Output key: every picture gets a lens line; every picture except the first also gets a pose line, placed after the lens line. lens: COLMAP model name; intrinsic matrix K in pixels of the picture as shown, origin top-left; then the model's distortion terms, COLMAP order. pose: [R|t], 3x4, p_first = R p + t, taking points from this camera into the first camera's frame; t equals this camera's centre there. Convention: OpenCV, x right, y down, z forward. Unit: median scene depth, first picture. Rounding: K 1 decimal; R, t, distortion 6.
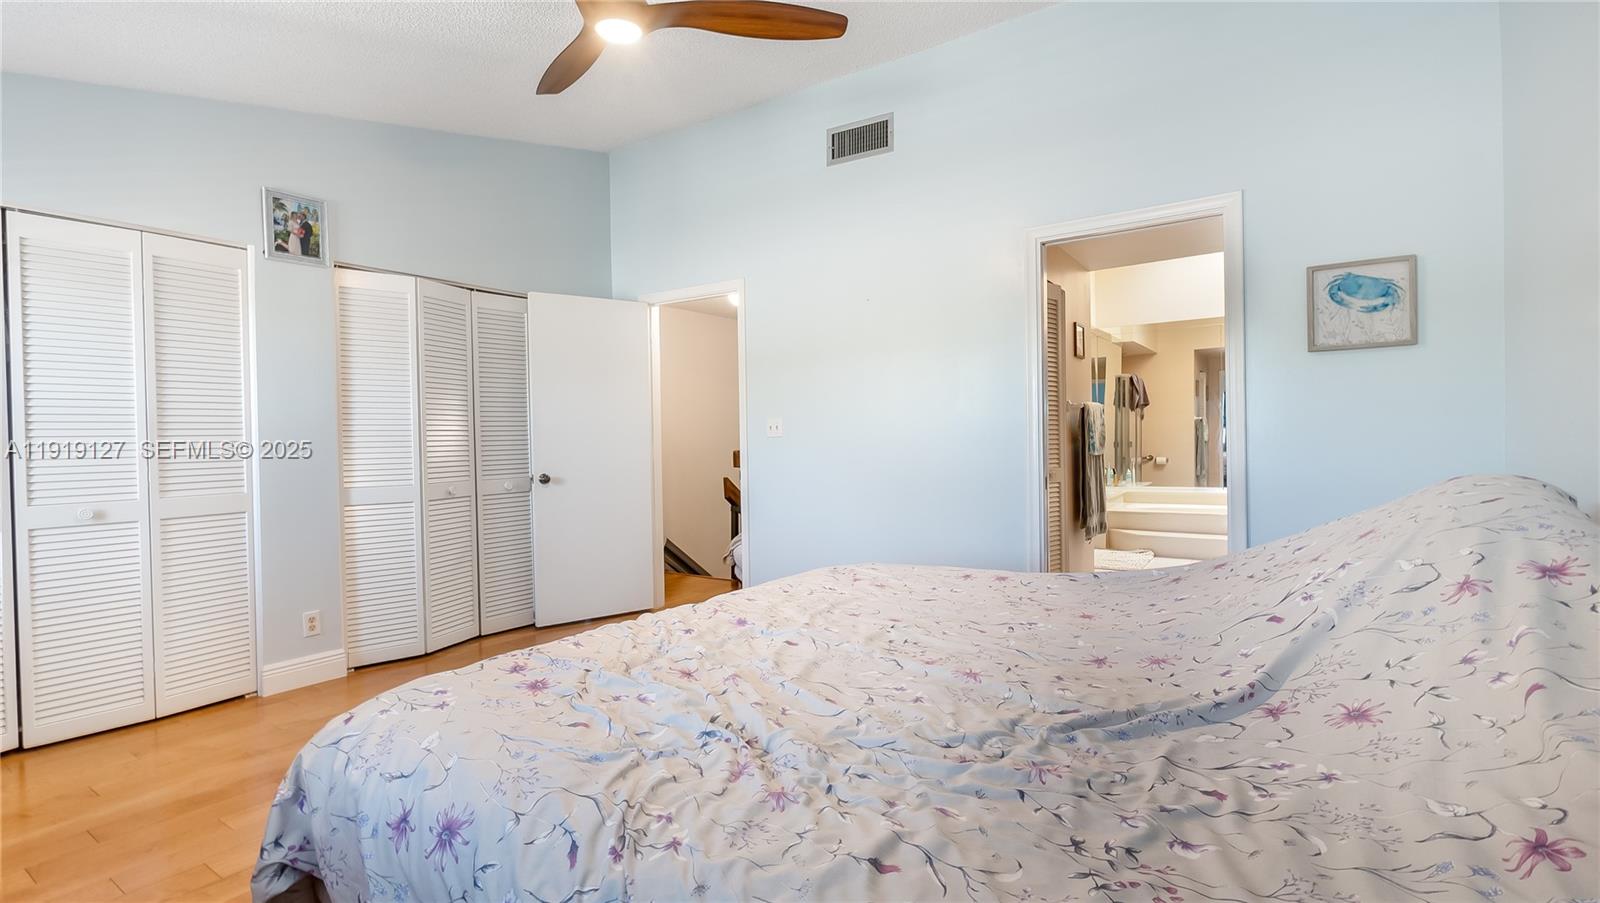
lens RADIAL K [[718.8, 0, 799.4], [0, 718.8, 445.1], [0, 0, 1]] dist [-0.004003, -0.000110]
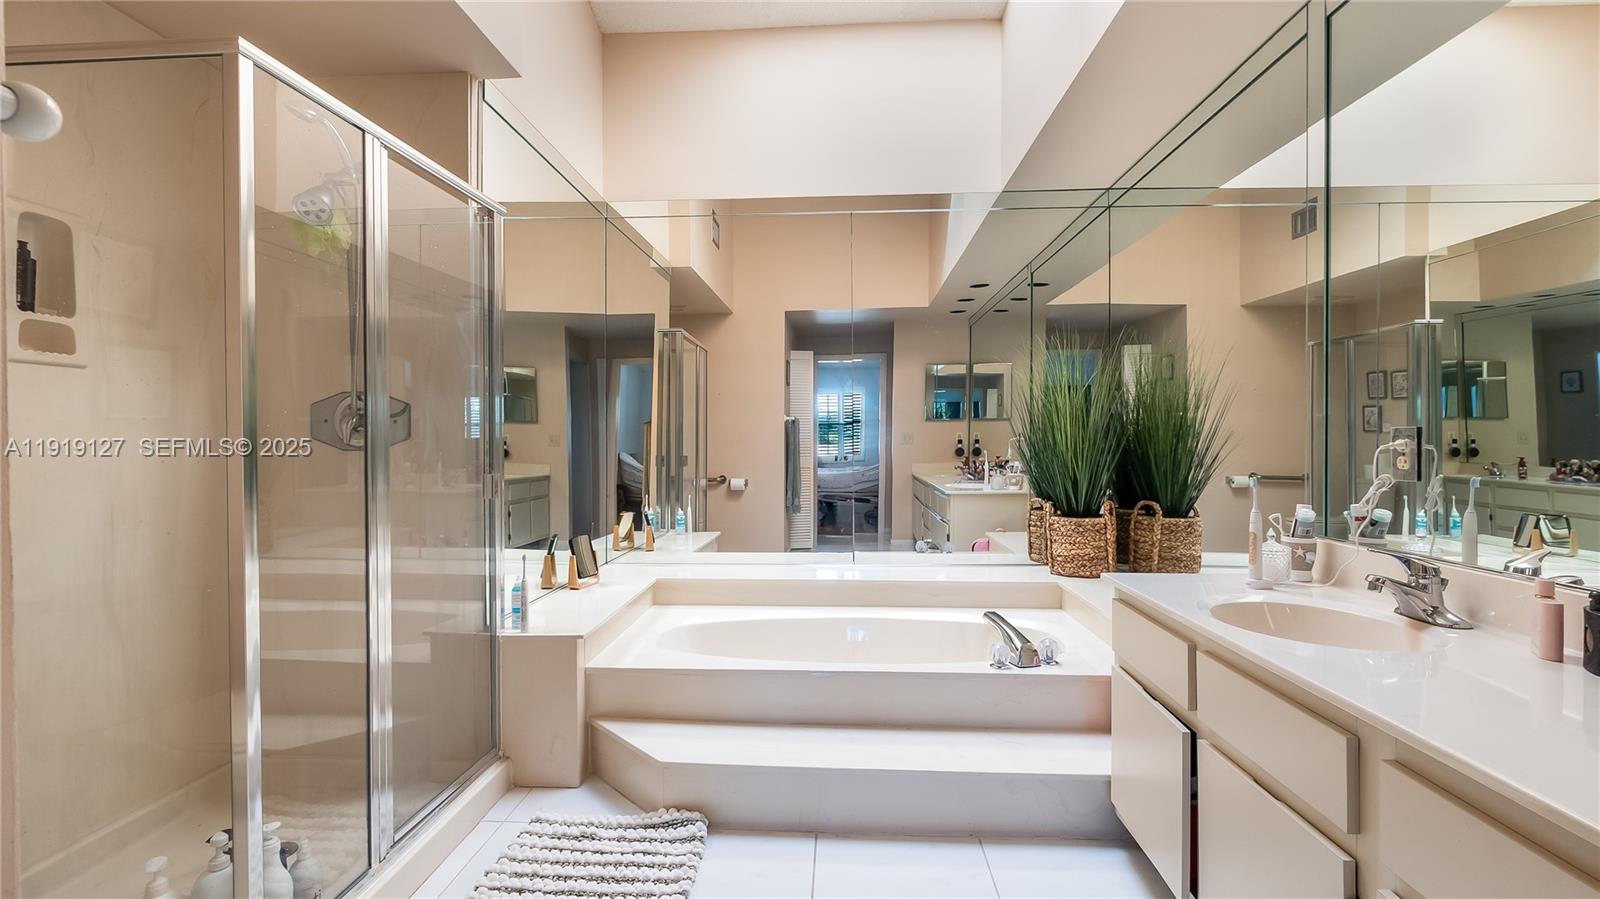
lens RADIAL K [[718.8, 0, 799.4], [0, 718.8, 443.1], [0, 0, 1]] dist [-0.004003, -0.000110]
pose [[0.854387, 0.009875, 0.519543, 0.251641], [-0.006690, 0.999946, -0.008003, -0.009911], [-0.519594, 0.003362, 0.854407, 0.490773]]
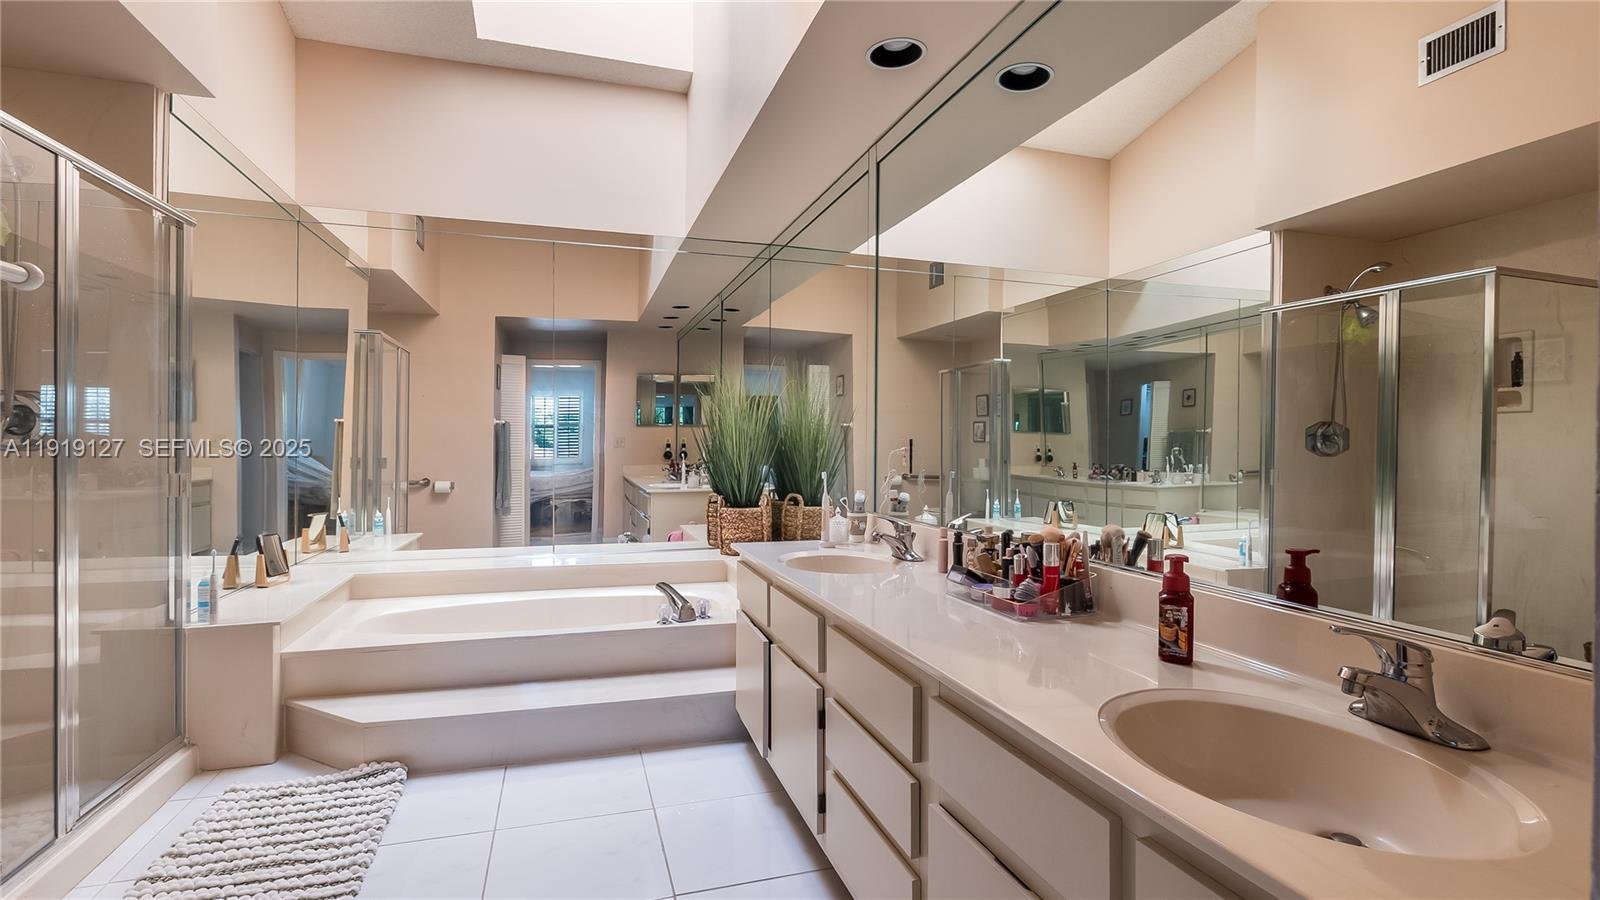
lens RADIAL K [[732.3, 0, 789.6], [0, 732.3, 446.3], [0, 0, 1]] dist [0.000909, -0.000518]
pose [[0.622385, 0.016347, 0.782541, 0.219001], [-0.011119, 0.999866, -0.012043, -0.009629], [-0.782632, -0.001205, 0.622483, 0.418602]]
